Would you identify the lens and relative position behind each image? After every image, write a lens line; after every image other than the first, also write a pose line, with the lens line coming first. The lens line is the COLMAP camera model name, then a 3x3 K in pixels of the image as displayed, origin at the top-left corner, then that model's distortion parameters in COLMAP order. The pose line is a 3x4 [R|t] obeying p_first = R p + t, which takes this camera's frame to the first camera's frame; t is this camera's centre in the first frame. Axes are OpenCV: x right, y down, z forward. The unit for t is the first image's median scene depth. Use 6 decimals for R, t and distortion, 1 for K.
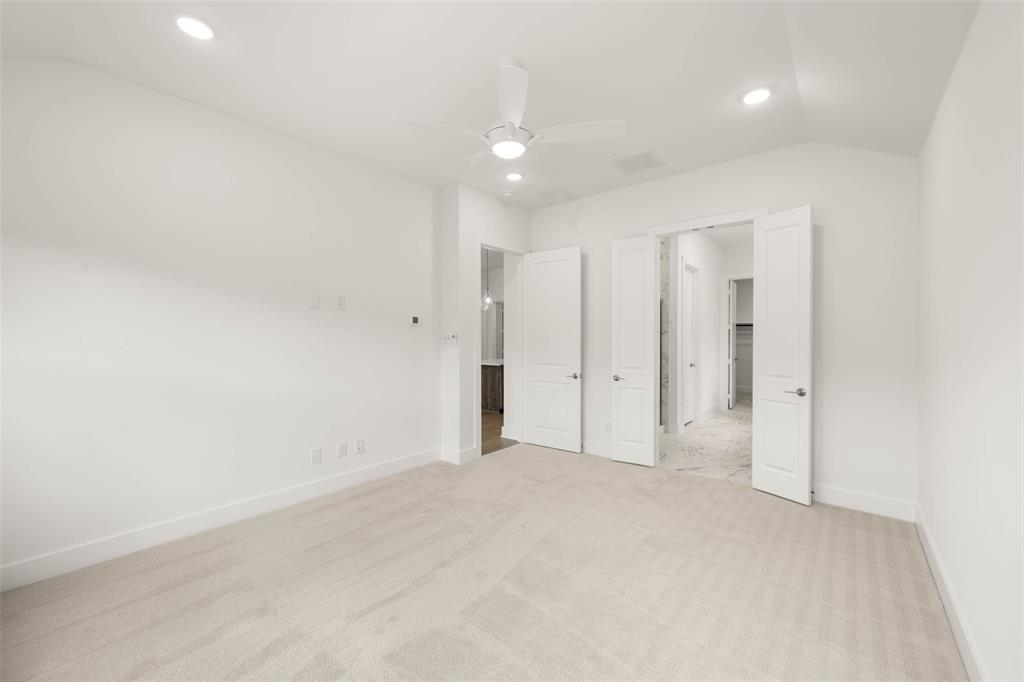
lens RADIAL K [[401.2, 0, 506.1], [0, 401.2, 340.1], [0, 0, 1]] dist [0.000212, -0.000149]
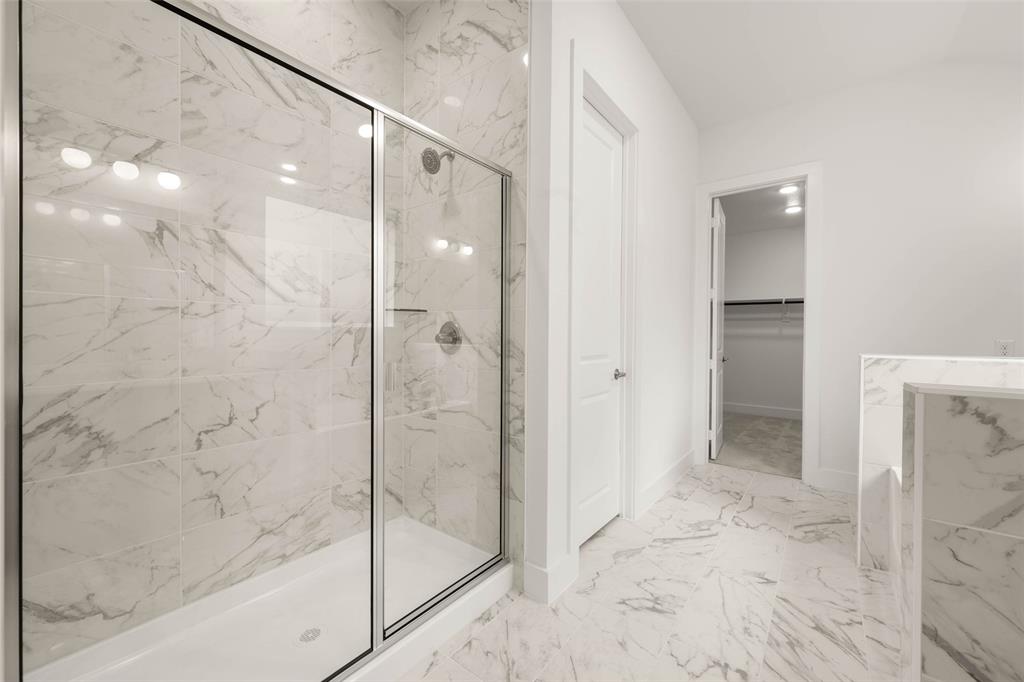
lens RADIAL K [[401.2, 0, 515.0], [0, 401.2, 344.8], [0, 0, 1]] dist [0.000212, -0.000149]
pose [[0.998752, 0.005336, 0.049663, 0.333243], [-0.005696, 0.999959, 0.007098, 0.029535], [-0.049623, -0.007372, 0.998741, 0.597395]]
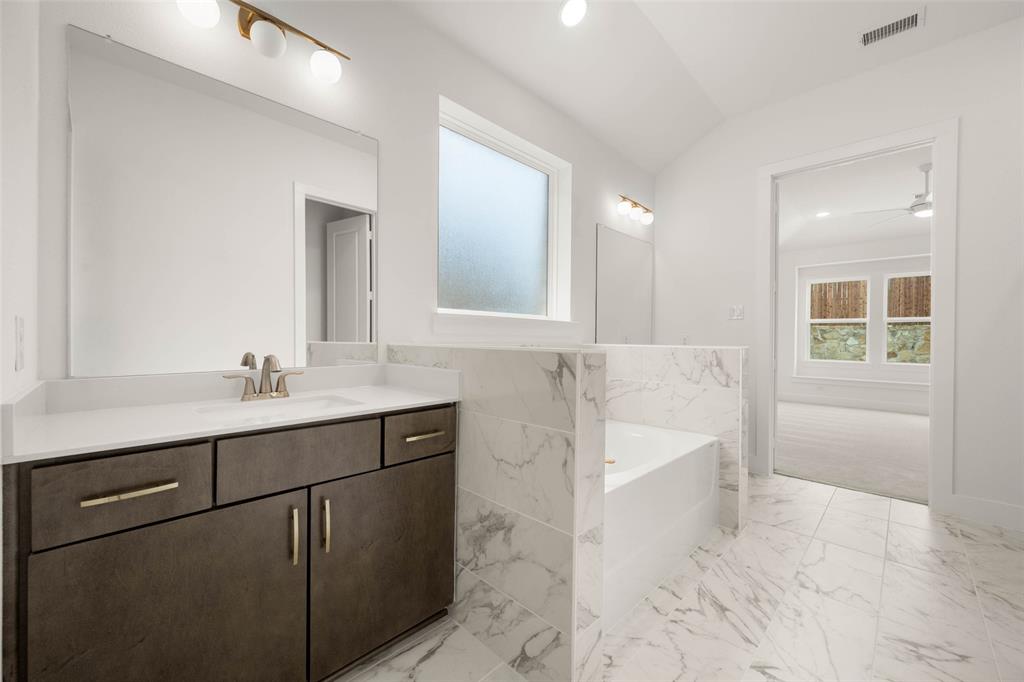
lens RADIAL K [[401.2, 0, 515.8], [0, 401.2, 335.4], [0, 0, 1]] dist [0.000212, -0.000149]
pose [[-0.997901, -0.002255, 0.064716, 0.661986], [-0.002139, 0.999996, 0.001865, 0.031168], [-0.064720, 0.001723, -0.997902, 1.117116]]
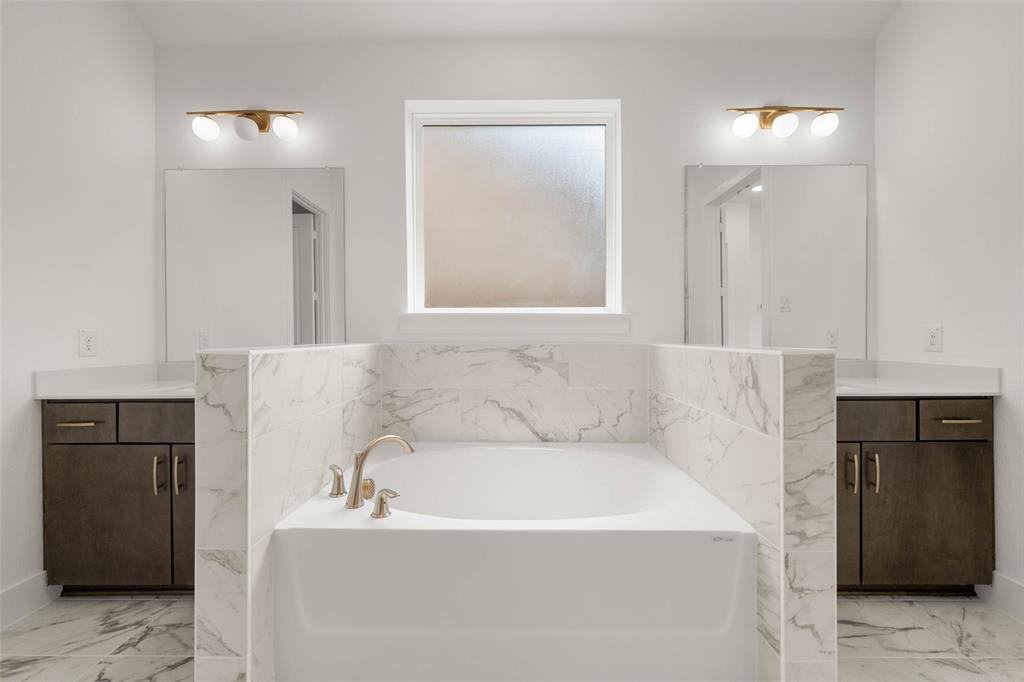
lens RADIAL K [[401.2, 0, 514.2], [0, 401.2, 337.5], [0, 0, 1]] dist [0.000212, -0.000149]
pose [[-0.646837, 0.006744, 0.762599, 0.420709], [0.014357, 0.999891, 0.003335, 0.034088], [-0.762493, 0.013106, -0.646863, 0.934676]]
